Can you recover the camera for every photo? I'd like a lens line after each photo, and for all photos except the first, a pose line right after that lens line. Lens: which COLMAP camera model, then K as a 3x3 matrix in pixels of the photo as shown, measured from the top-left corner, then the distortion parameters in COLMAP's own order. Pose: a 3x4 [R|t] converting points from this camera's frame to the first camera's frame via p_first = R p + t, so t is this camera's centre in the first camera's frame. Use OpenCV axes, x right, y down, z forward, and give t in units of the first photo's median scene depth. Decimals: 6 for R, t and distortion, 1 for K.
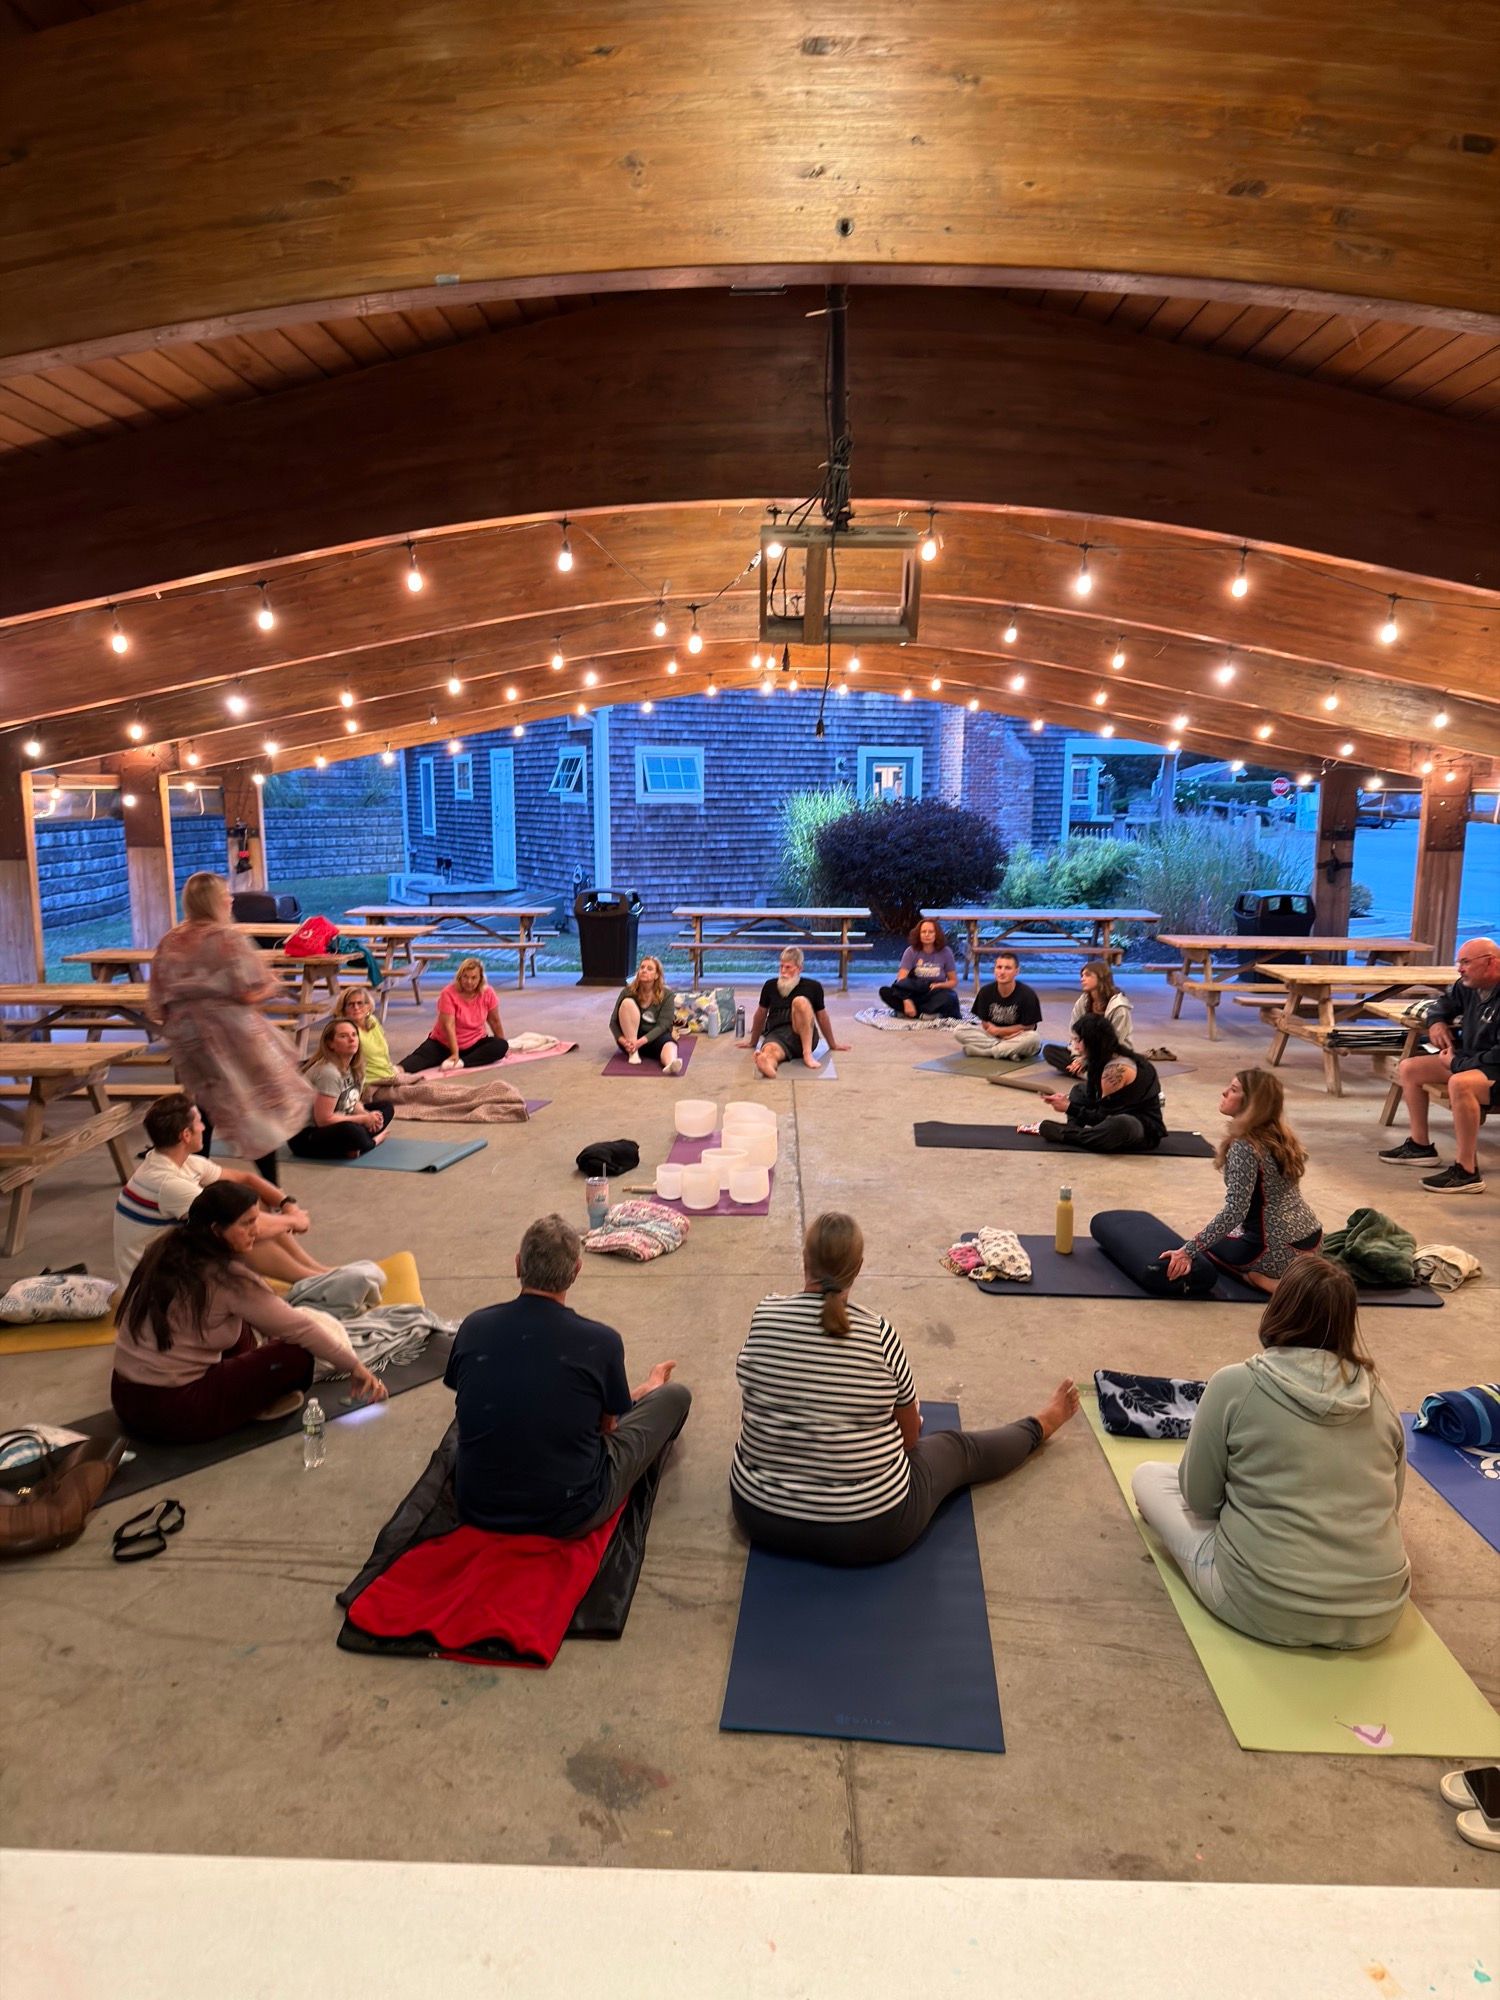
lens RADIAL K [[1376.6, 0, 750.0], [0, 1376.6, 1000.0], [0, 0, 1]] dist [0.170192, -0.363931]
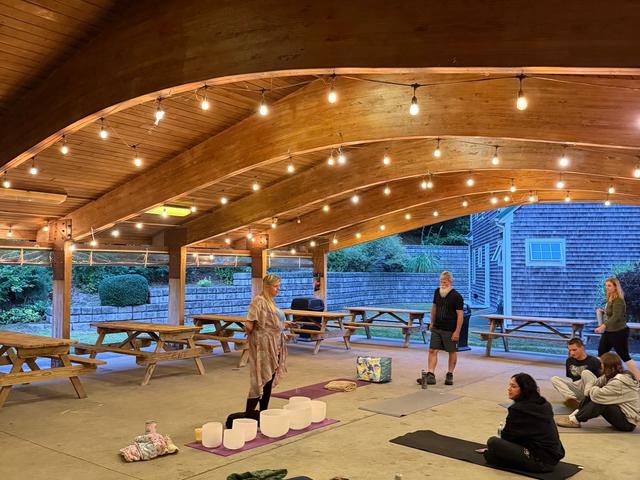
lens RADIAL K [[589.8, 0, 320.0], [0, 589.8, 240.0], [0, 0, 1]] dist [0.128259, -0.258591]
pose [[0.796448, -0.026399, -0.604130, 0.206399], [-0.096111, 0.980821, -0.169567, -0.002342], [0.597020, 0.193115, 0.778636, 0.130135]]
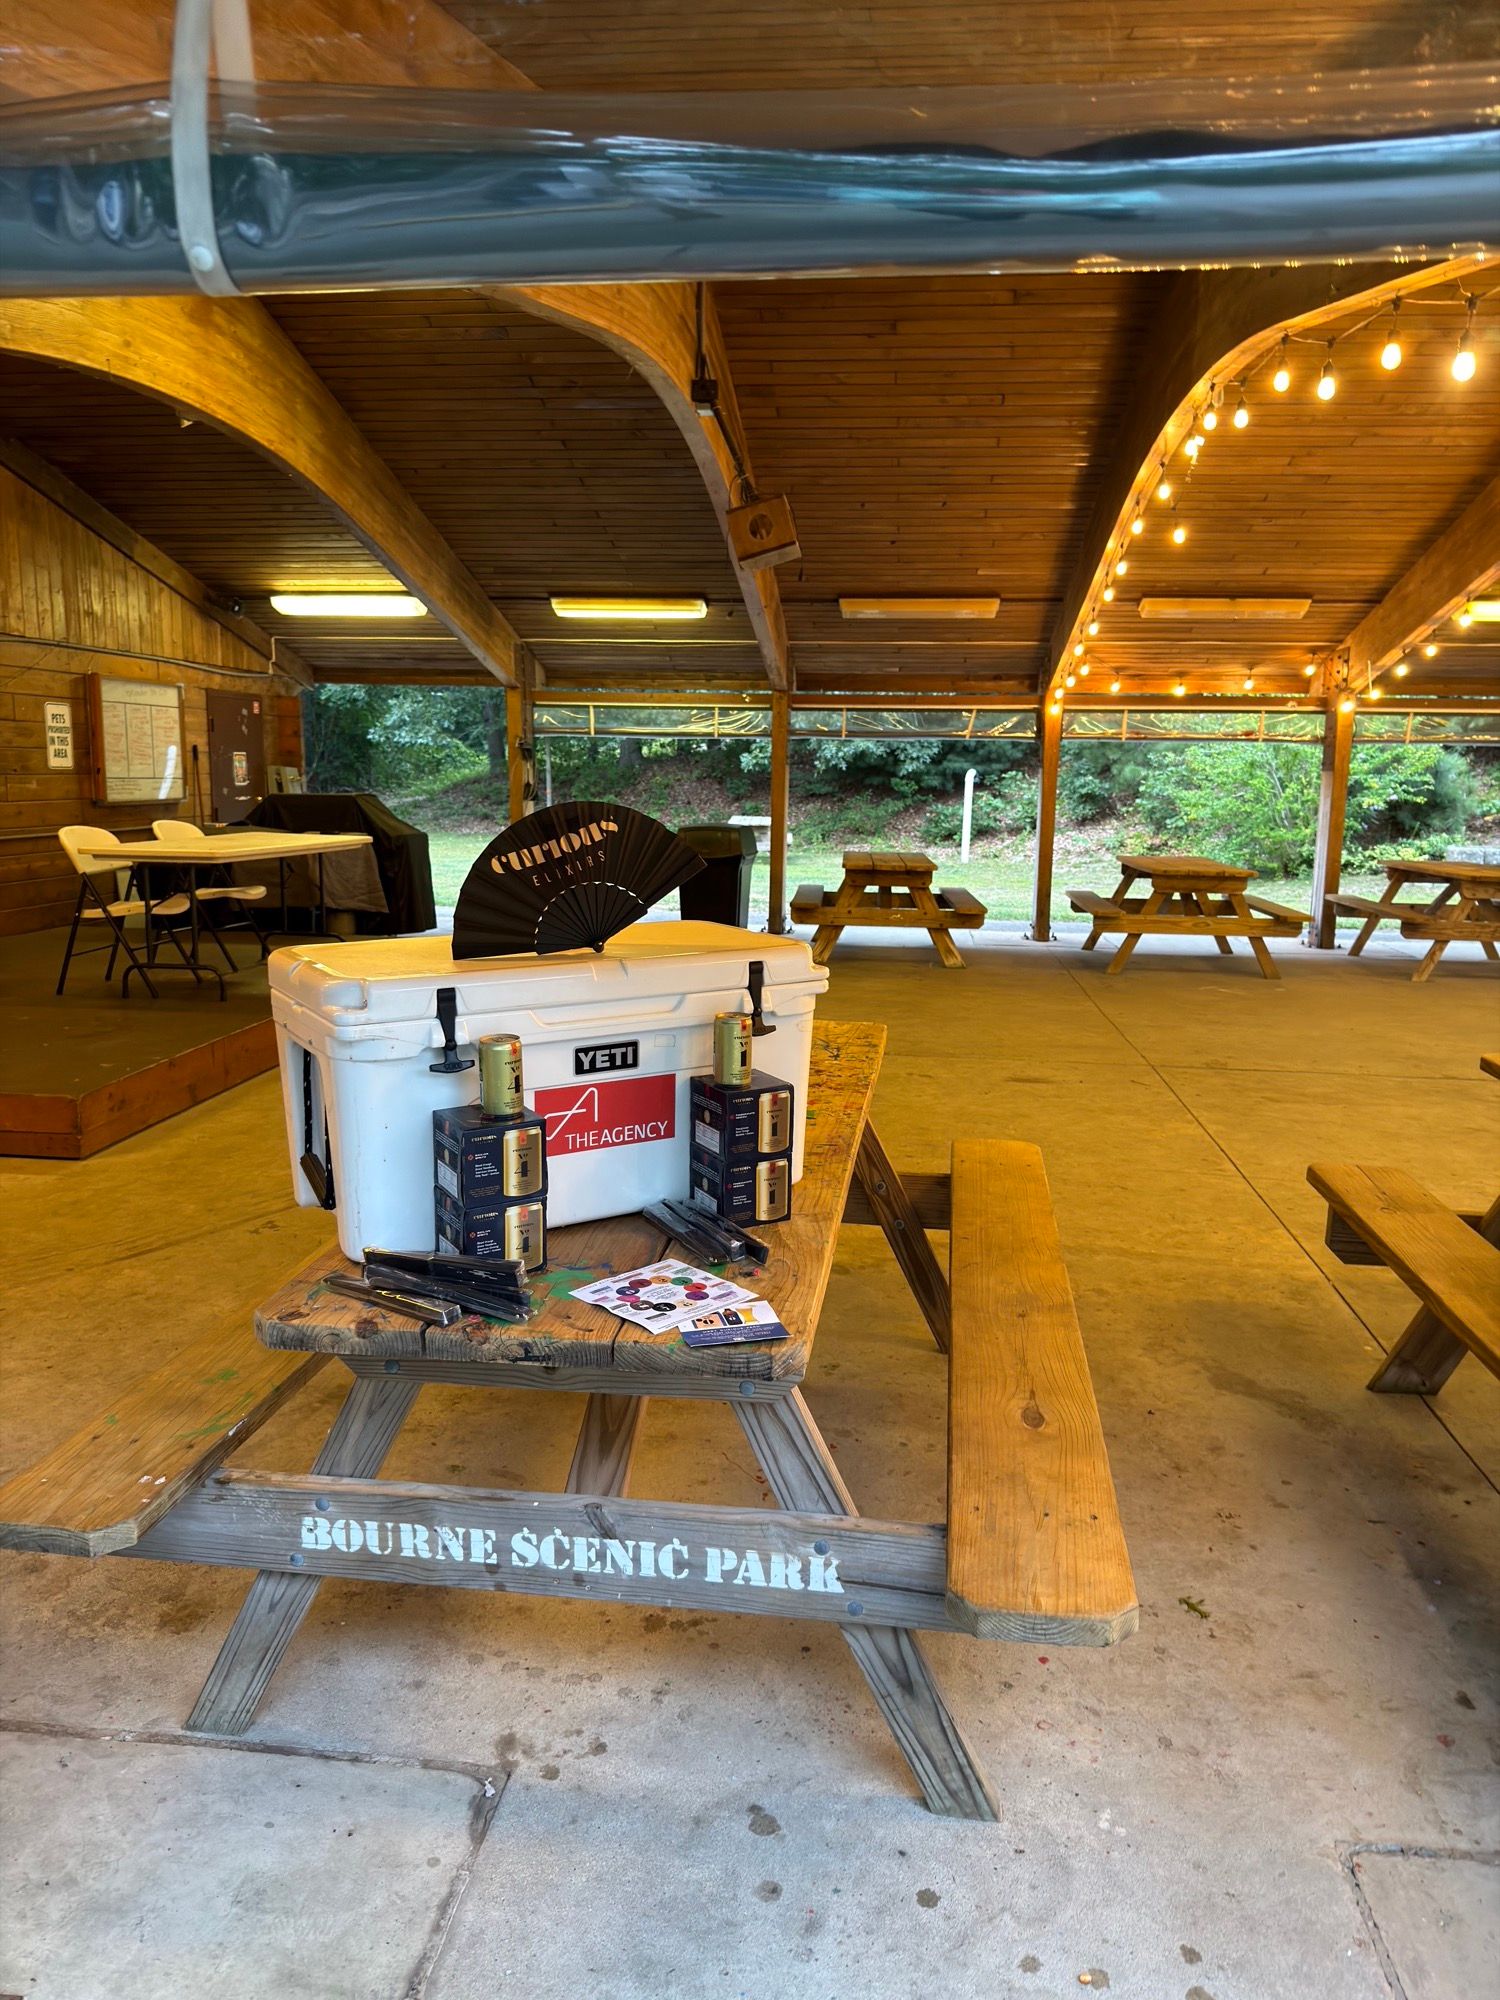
lens RADIAL K [[1376.6, 0, 750.0], [0, 1376.6, 1000.0], [0, 0, 1]] dist [0.170192, -0.363931]
pose [[-0.105474, 0.156460, -0.982036, 0.362758], [-0.165723, 0.970969, 0.172496, -0.000868], [0.980516, 0.180940, -0.076483, 0.218857]]
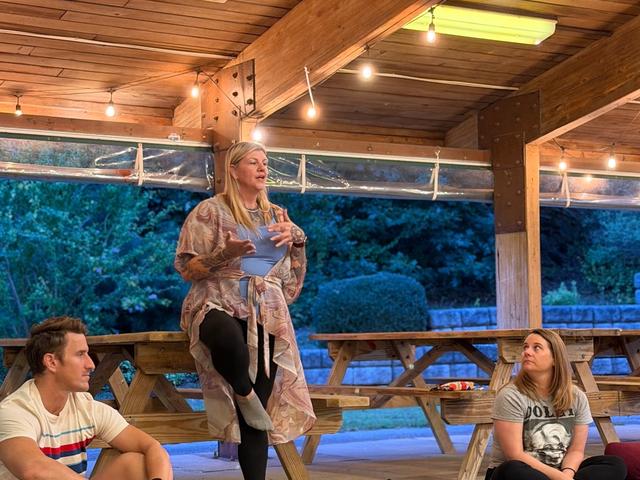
lens RADIAL K [[1382.1, 0, 331.9], [0, 1382.1, 239.1], [0, 0, 1]] dist [0.098161, 0.313545]
pose [[0.559183, -0.066535, -0.826370, 0.114224], [-0.110174, 0.981969, -0.153616, 0.037345], [0.821691, 0.176944, 0.541770, 0.183481]]
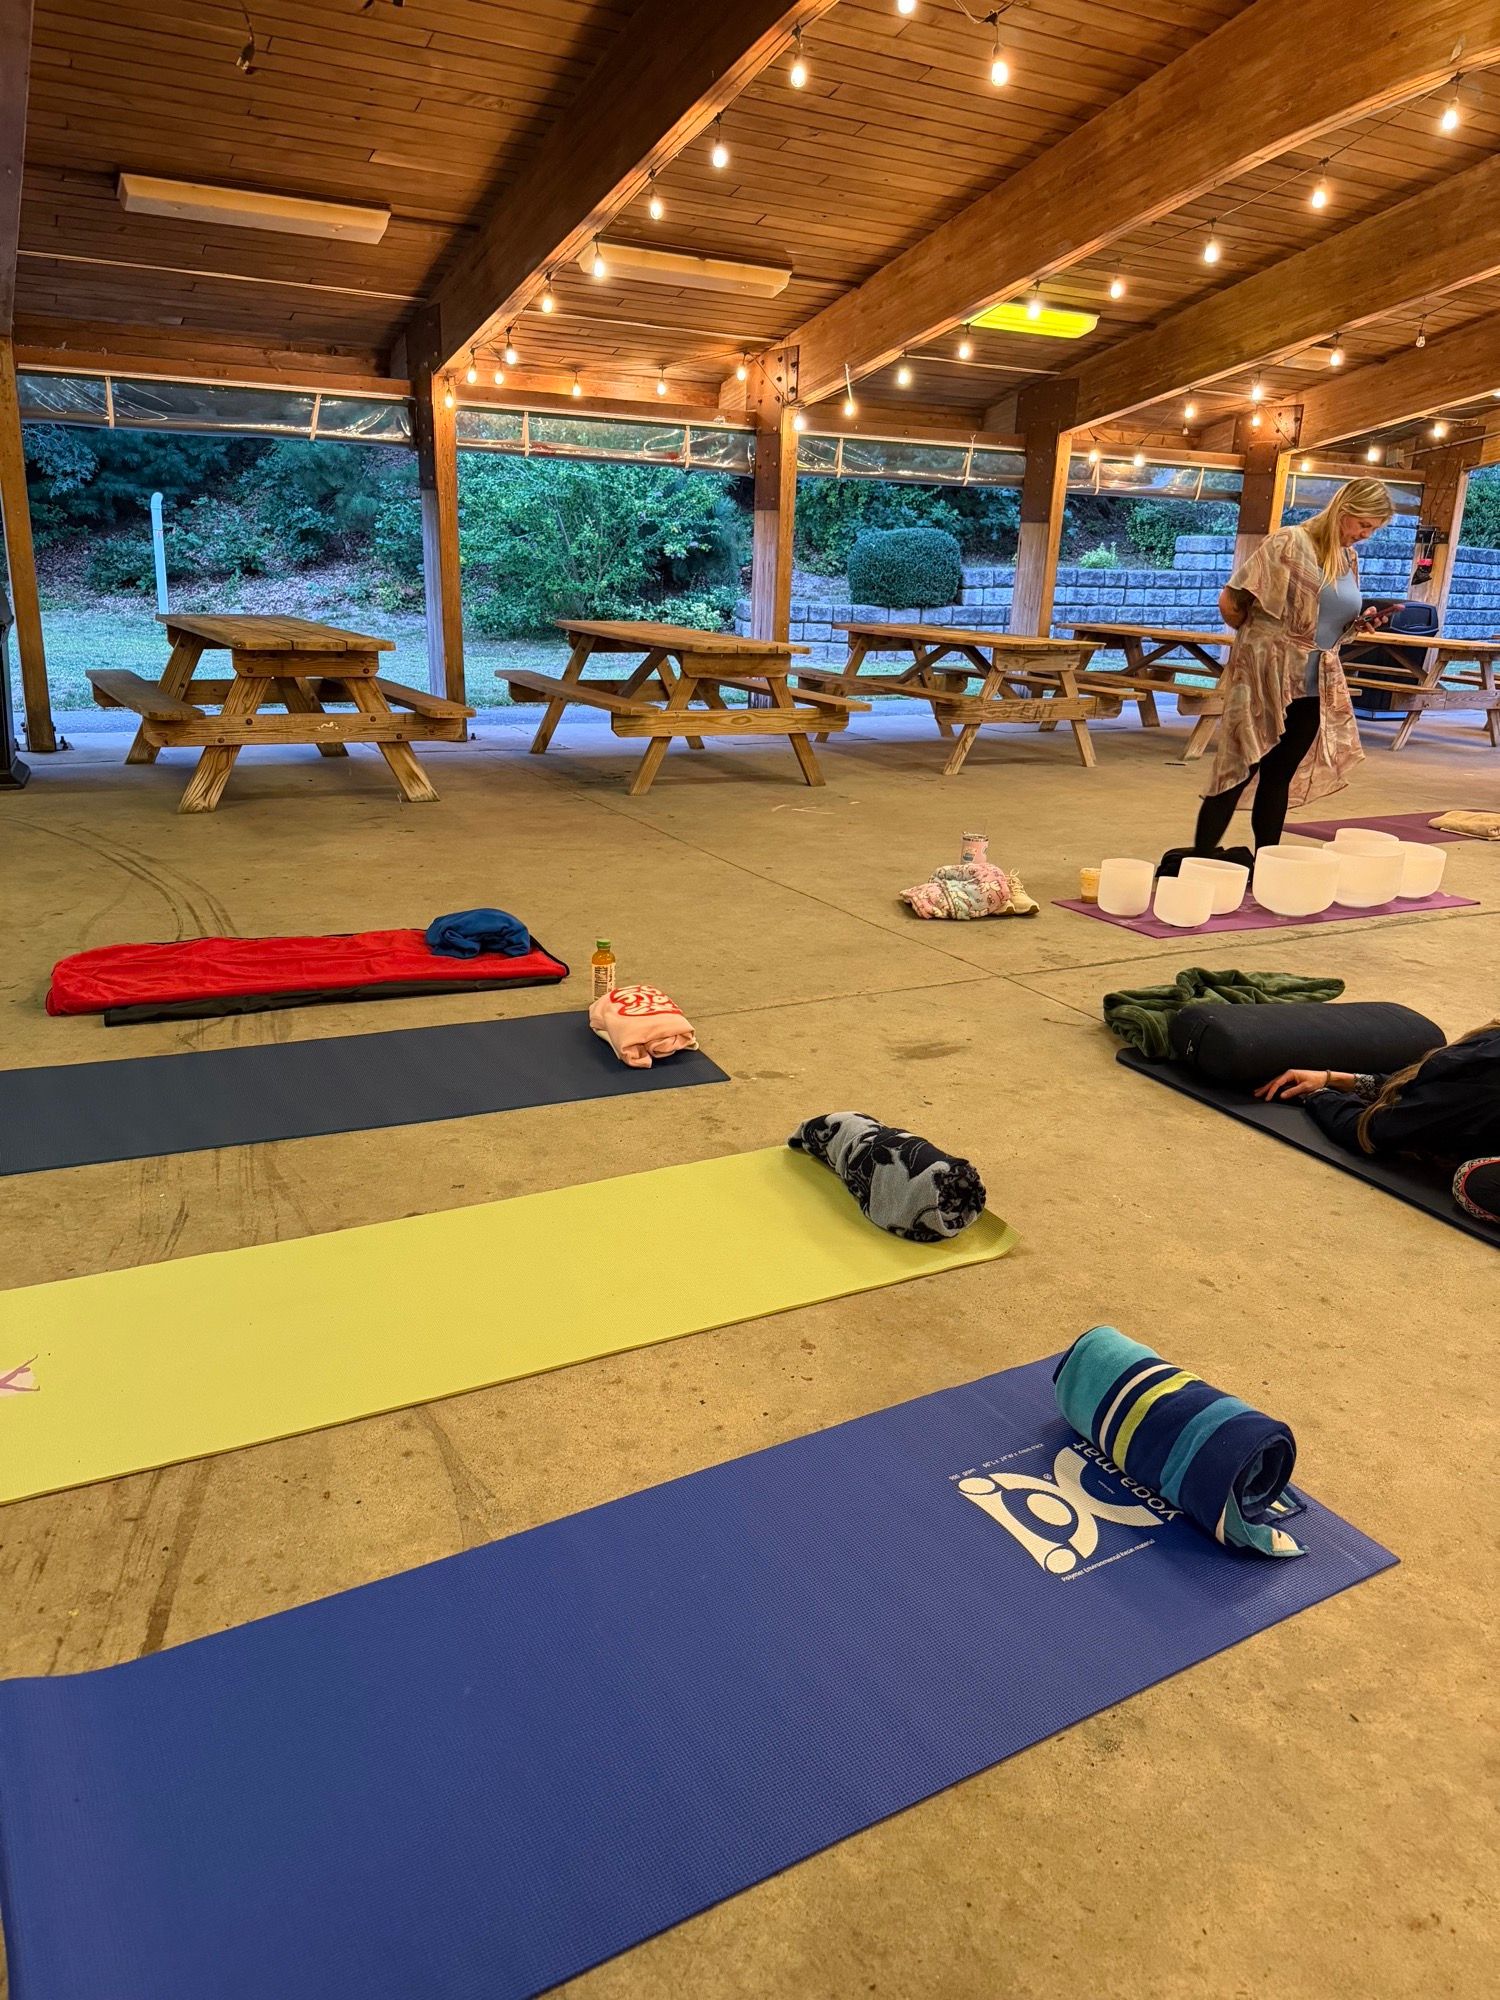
lens RADIAL K [[1400.3, 0, 750.0], [0, 1400.3, 1000.0], [0, 0, 1]] dist [0.024474, -0.044819]
pose [[0.484013, 0.290405, -0.825467, 0.179777], [-0.169664, 0.956569, 0.237045, 0.015797], [0.858455, 0.025320, 0.512263, 0.144573]]
